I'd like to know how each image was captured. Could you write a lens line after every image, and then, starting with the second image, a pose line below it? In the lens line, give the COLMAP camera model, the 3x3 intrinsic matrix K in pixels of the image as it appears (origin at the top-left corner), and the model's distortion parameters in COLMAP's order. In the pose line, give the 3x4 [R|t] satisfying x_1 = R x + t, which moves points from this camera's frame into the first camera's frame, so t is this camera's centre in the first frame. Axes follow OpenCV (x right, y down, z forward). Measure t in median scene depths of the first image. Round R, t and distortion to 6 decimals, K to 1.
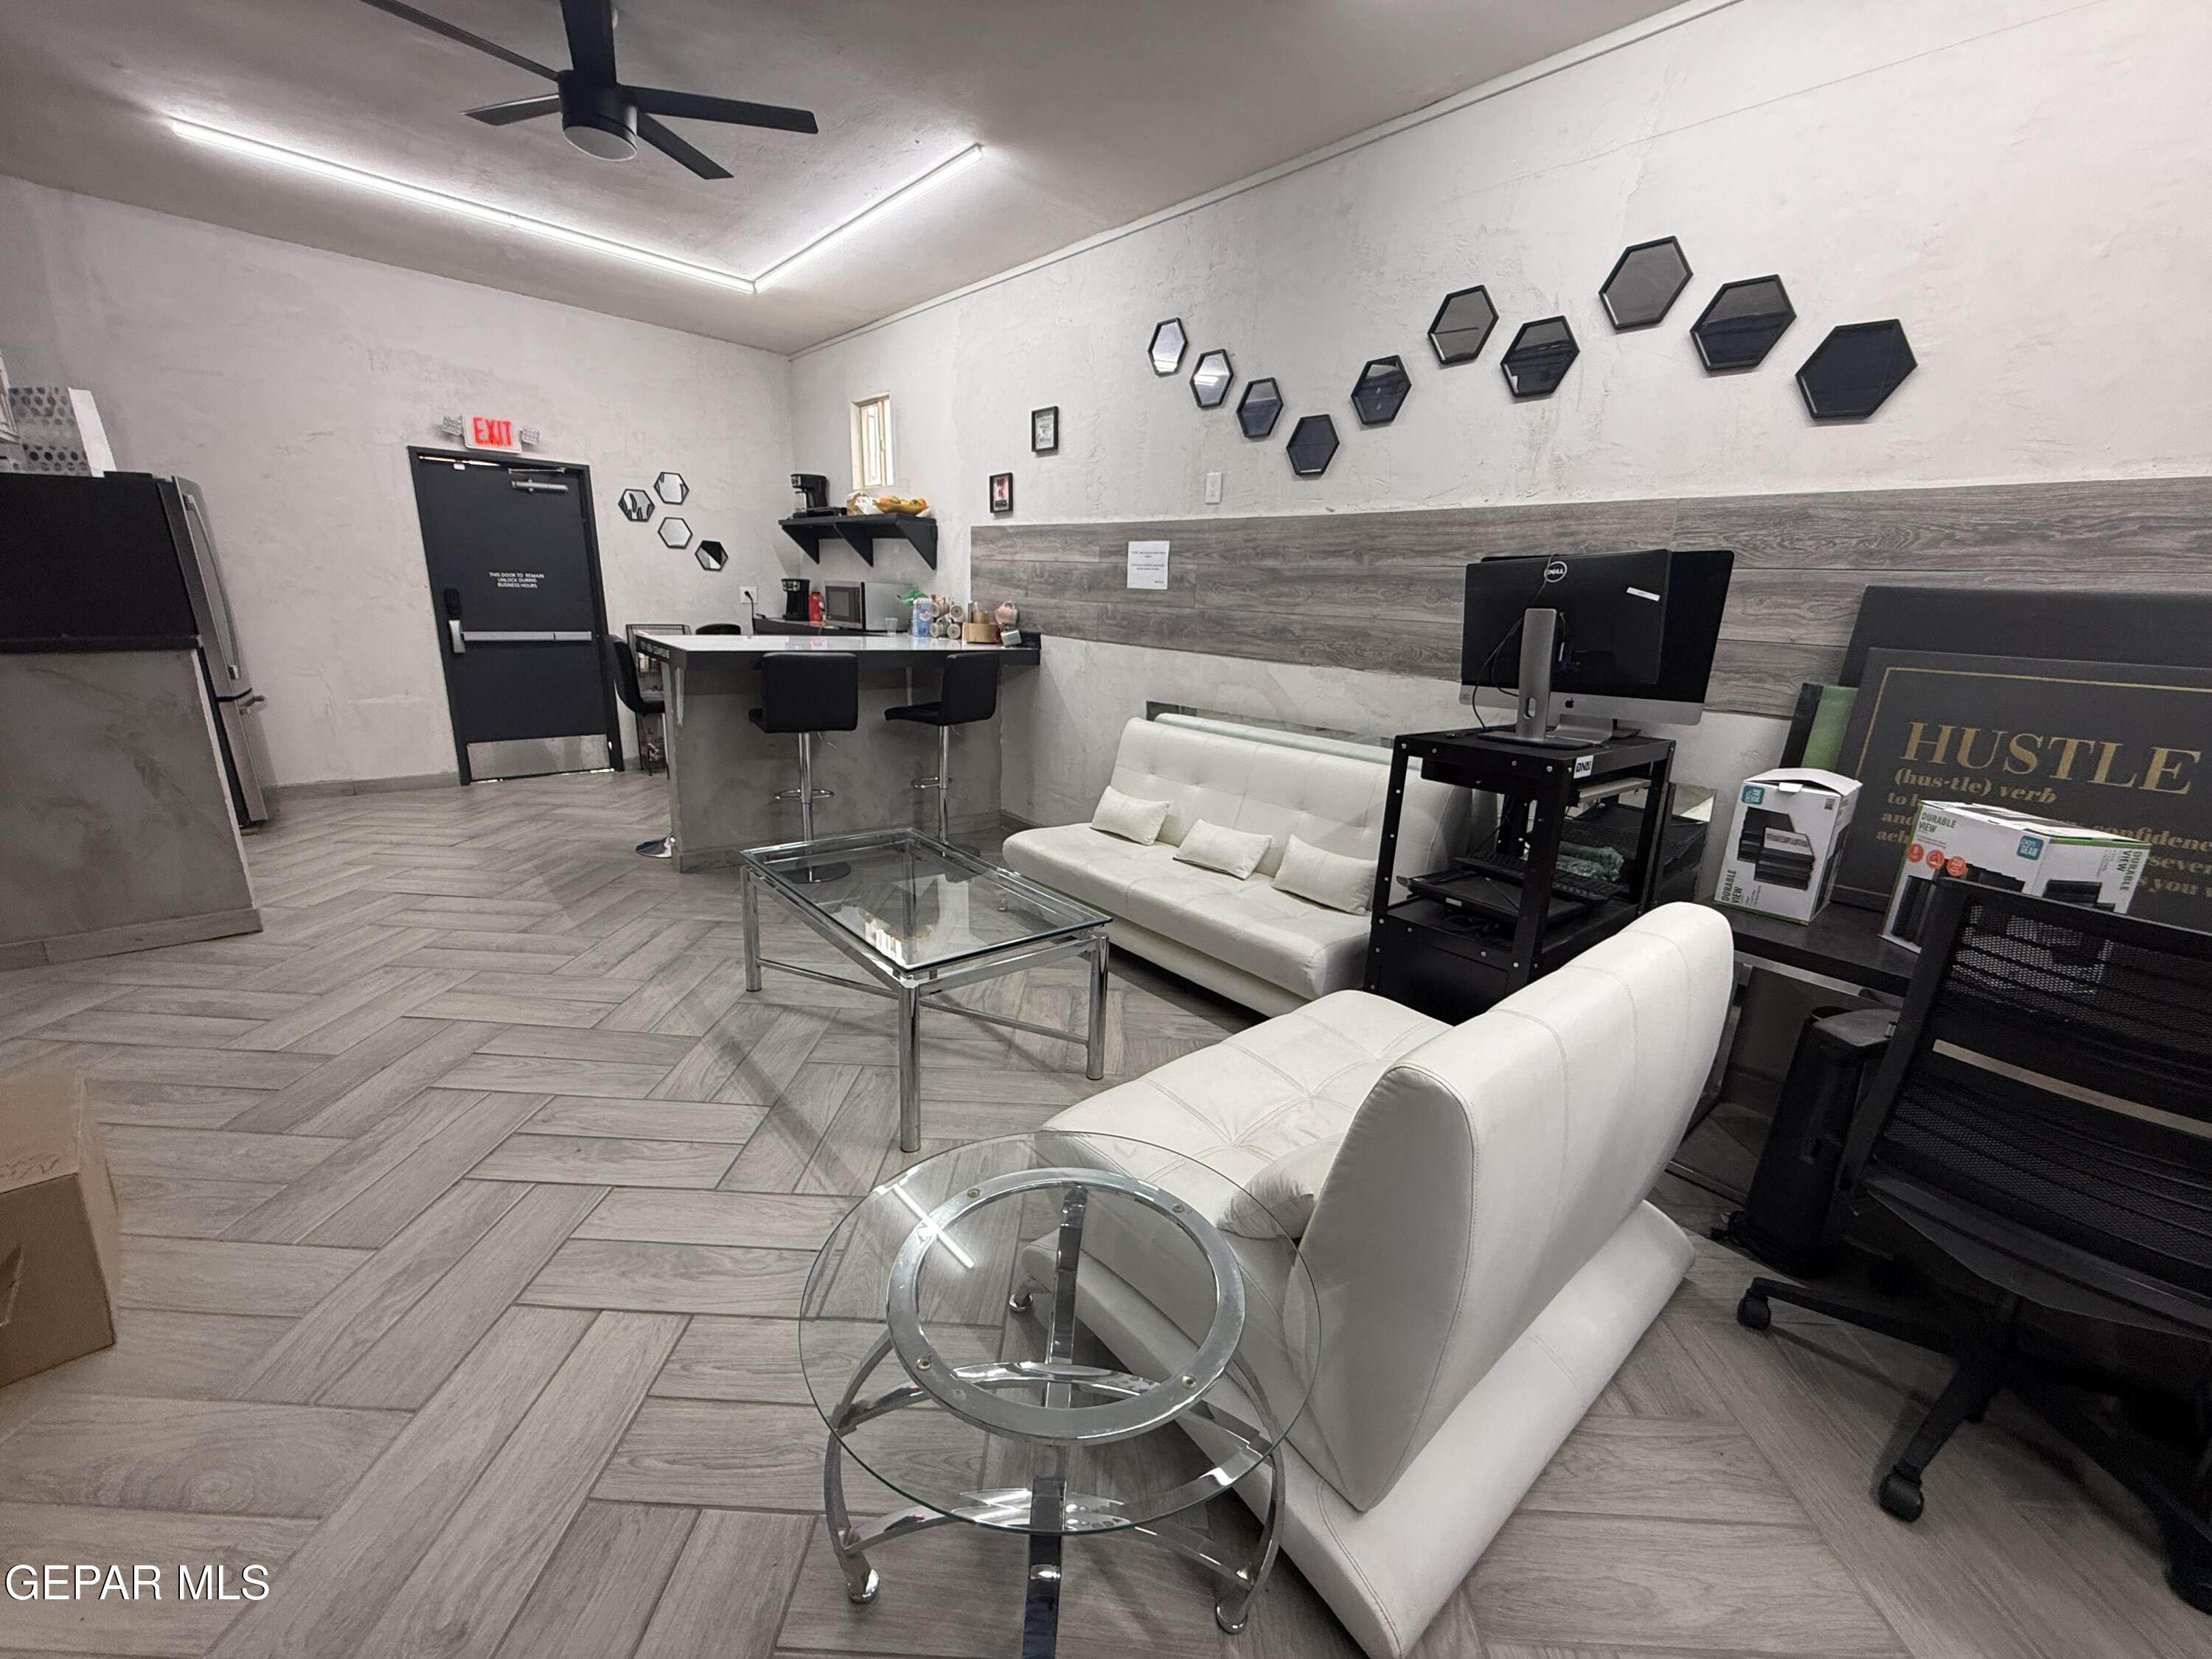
lens RADIAL K [[881.3, 0, 1102.0], [0, 881.3, 839.2], [0, 0, 1]] dist [0.000338, -0.000465]
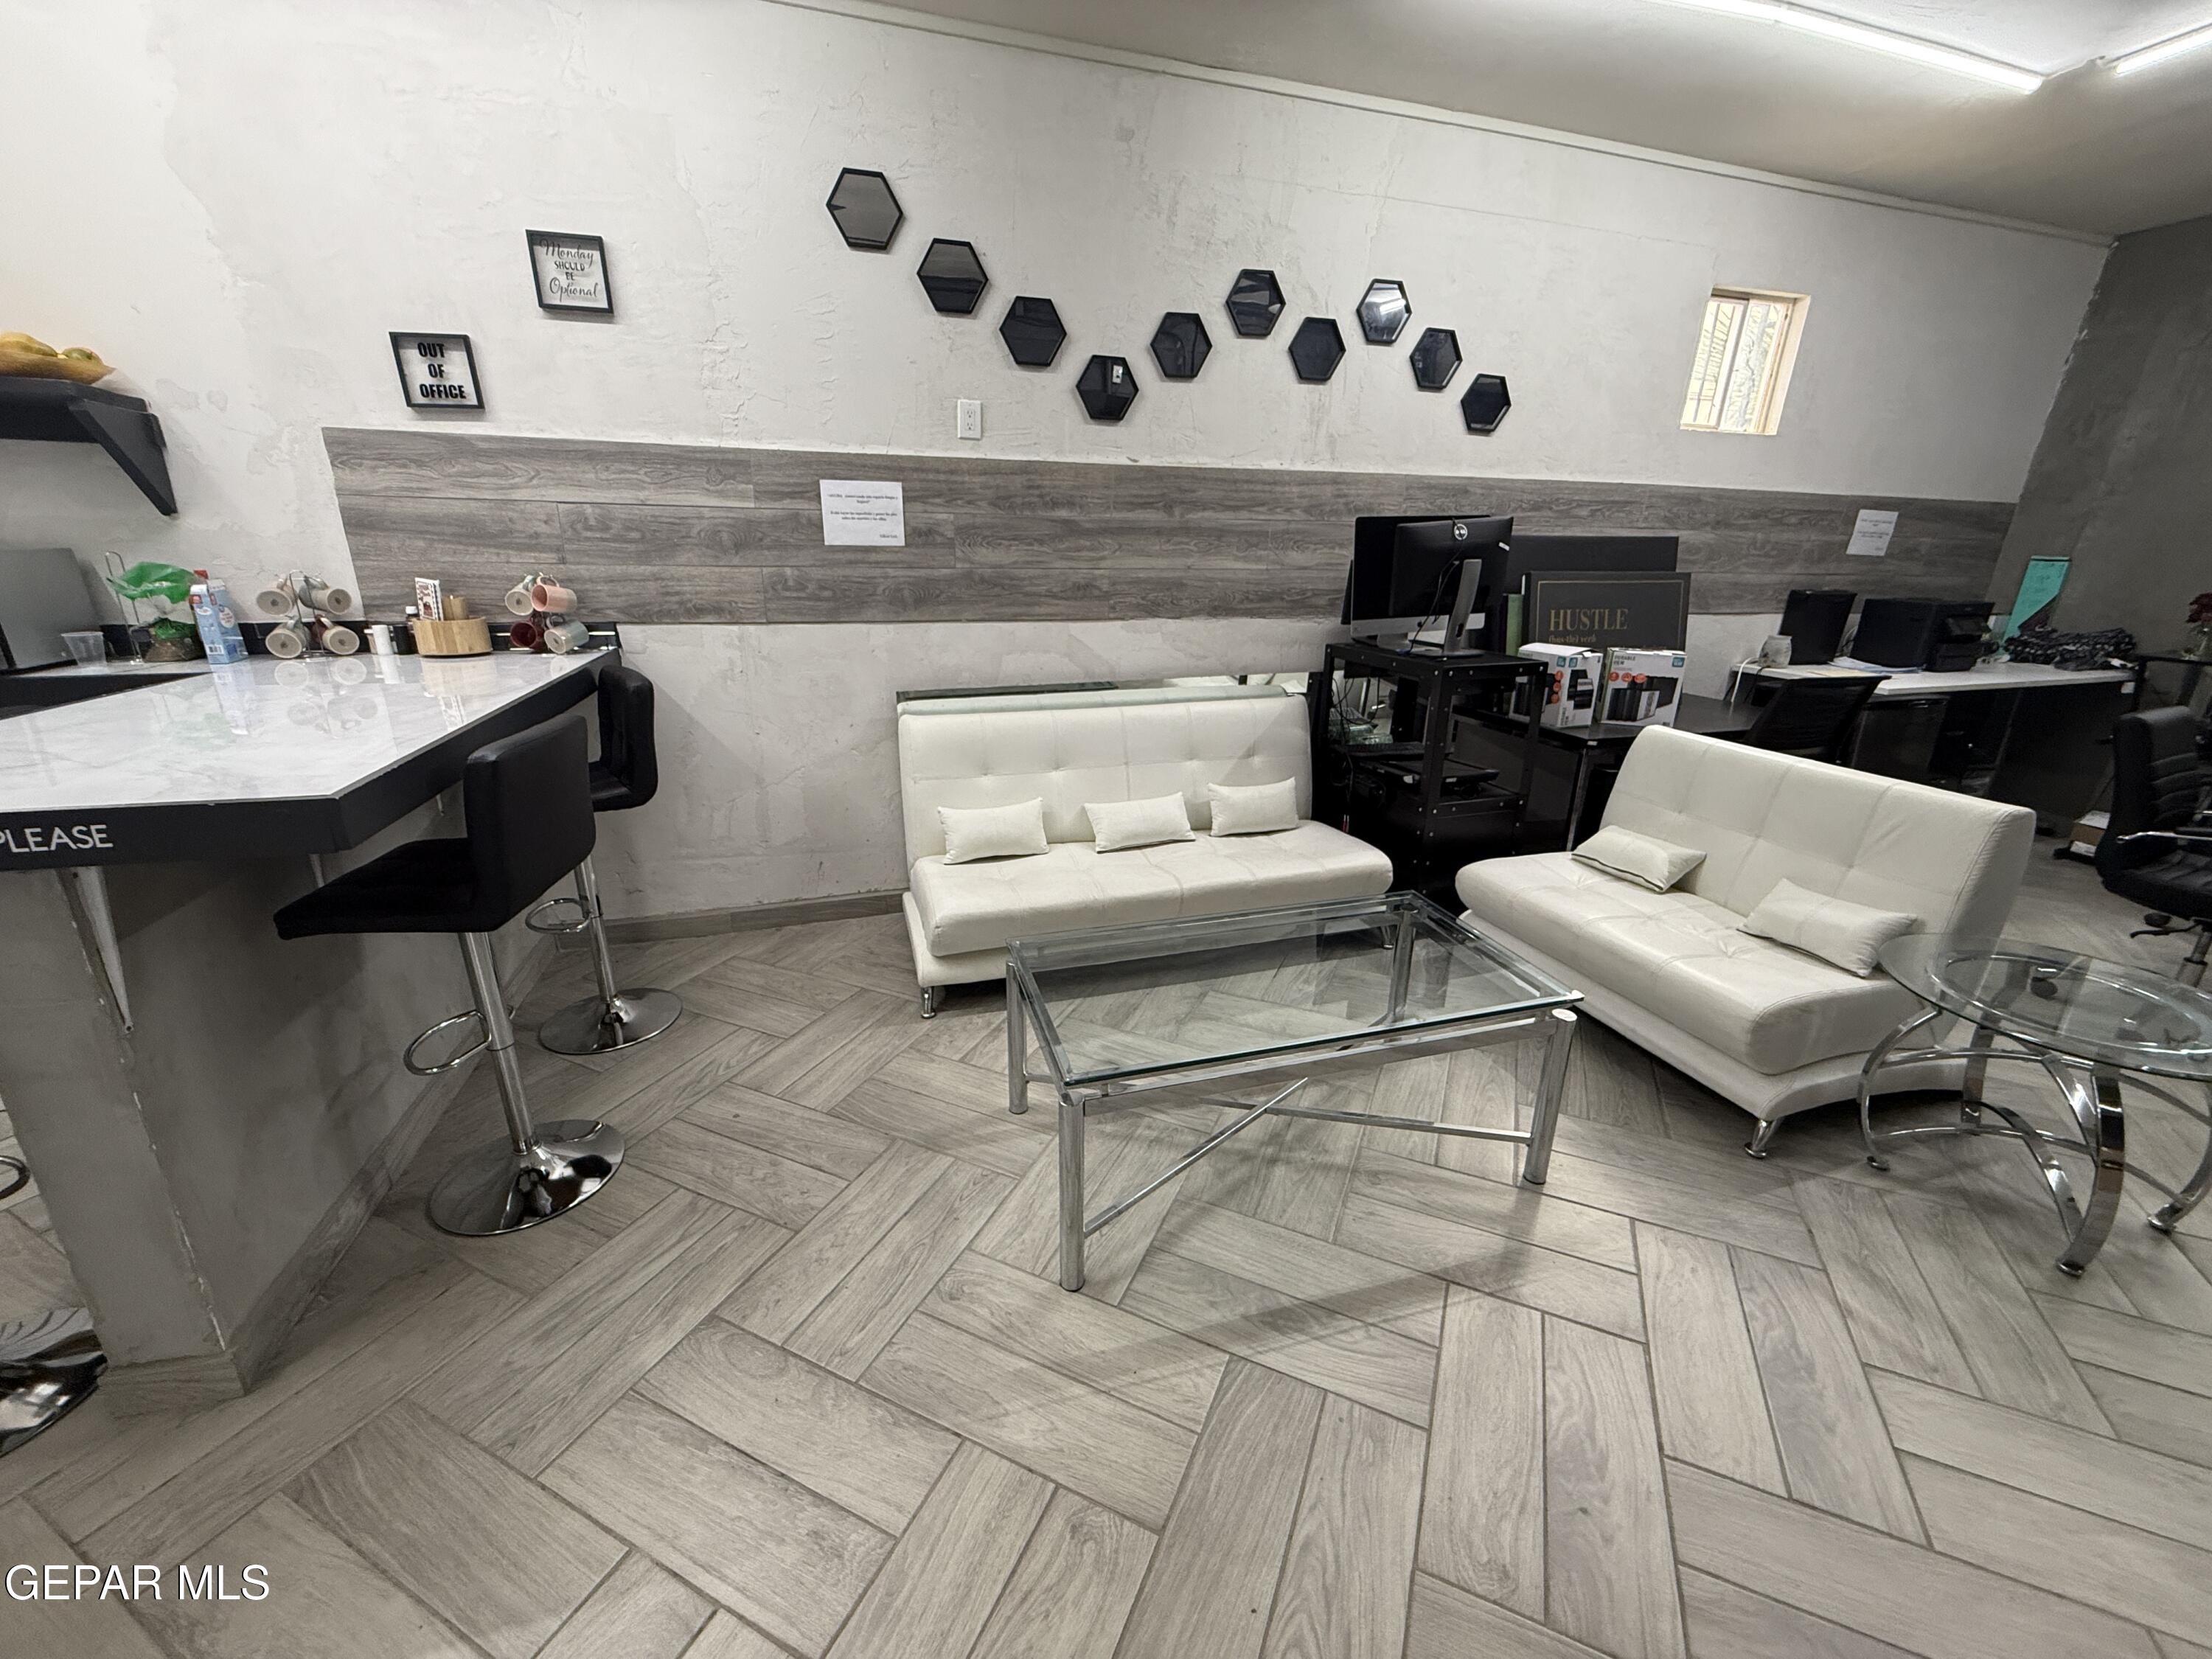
lens RADIAL K [[881.3, 0, 1103.7], [0, 881.3, 835.9], [0, 0, 1]] dist [0.000338, -0.000465]
pose [[0.400775, -0.332882, 0.853563, -0.691996], [0.250174, 0.936013, 0.247572, -0.219801], [-0.881358, 0.114319, 0.458409, 0.591662]]
